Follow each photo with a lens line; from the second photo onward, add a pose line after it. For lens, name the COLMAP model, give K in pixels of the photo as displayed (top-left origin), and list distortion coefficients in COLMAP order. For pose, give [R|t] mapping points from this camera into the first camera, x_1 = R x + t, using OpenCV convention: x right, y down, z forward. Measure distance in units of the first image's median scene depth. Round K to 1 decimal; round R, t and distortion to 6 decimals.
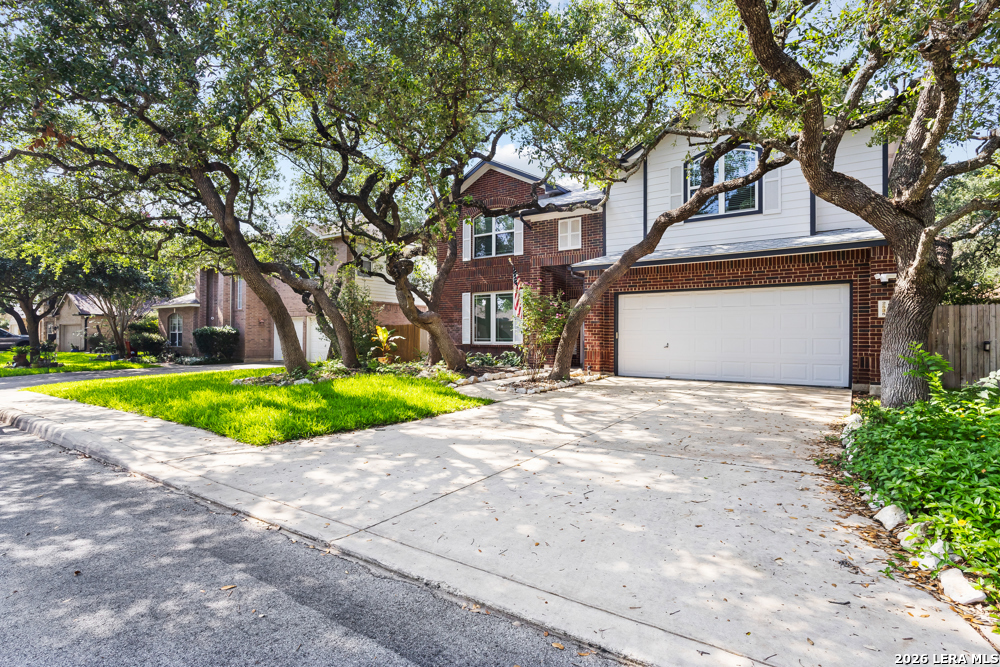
lens RADIAL K [[502.2, 0, 496.5], [0, 502.2, 331.7], [0, 0, 1]] dist [-0.006563, 0.001168]
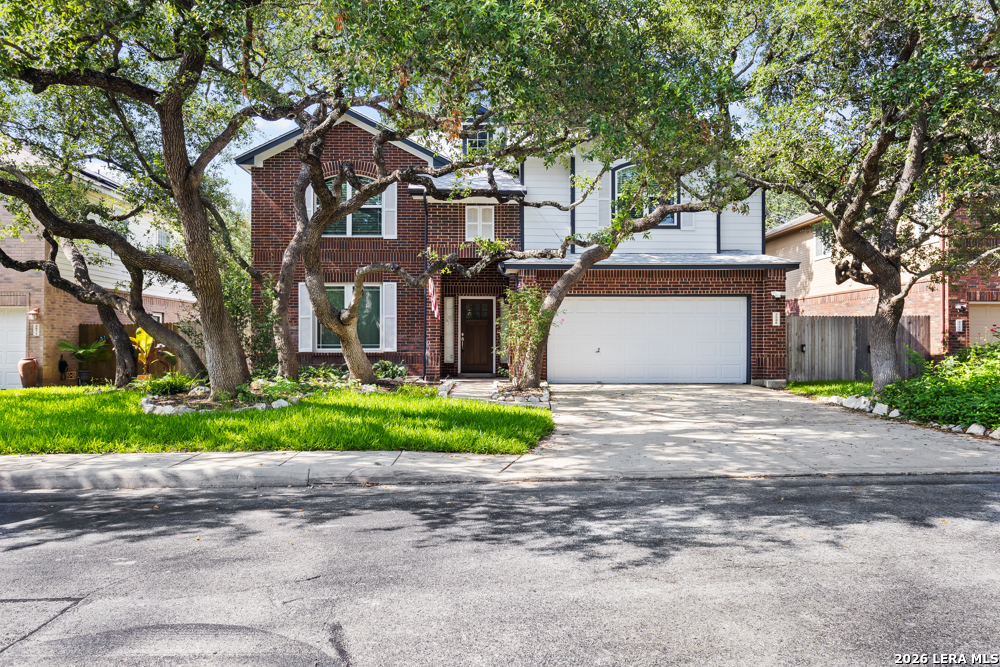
lens RADIAL K [[760.2, 0, 501.8], [0, 760.2, 336.2], [0, 0, 1]] dist [0.000926, 0.000601]
pose [[0.794046, 0.003062, 0.607850, -0.668293], [-0.003653, 0.999993, -0.000266, 0.000601], [-0.607847, -0.002009, 0.794052, -0.071508]]
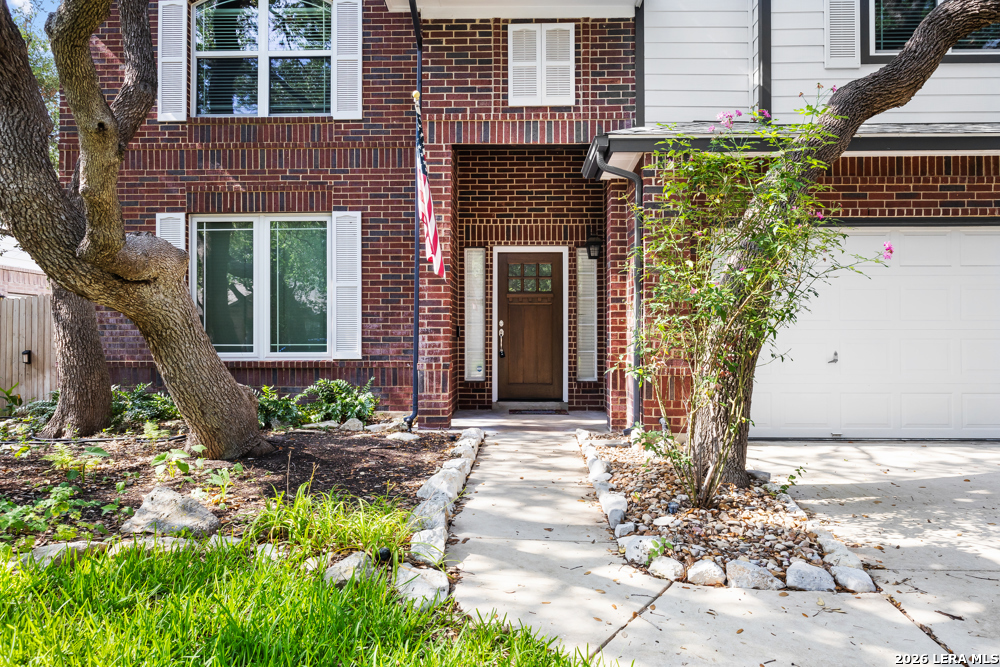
lens RADIAL K [[659.7, 0, 498.0], [0, 659.7, 333.6], [0, 0, 1]] dist [-0.004418, -0.000566]
pose [[0.825266, 0.003559, 0.564733, -0.171640], [-0.001622, 0.999991, -0.003932, 0.009924], [-0.564742, 0.002329, 0.825264, 0.655926]]
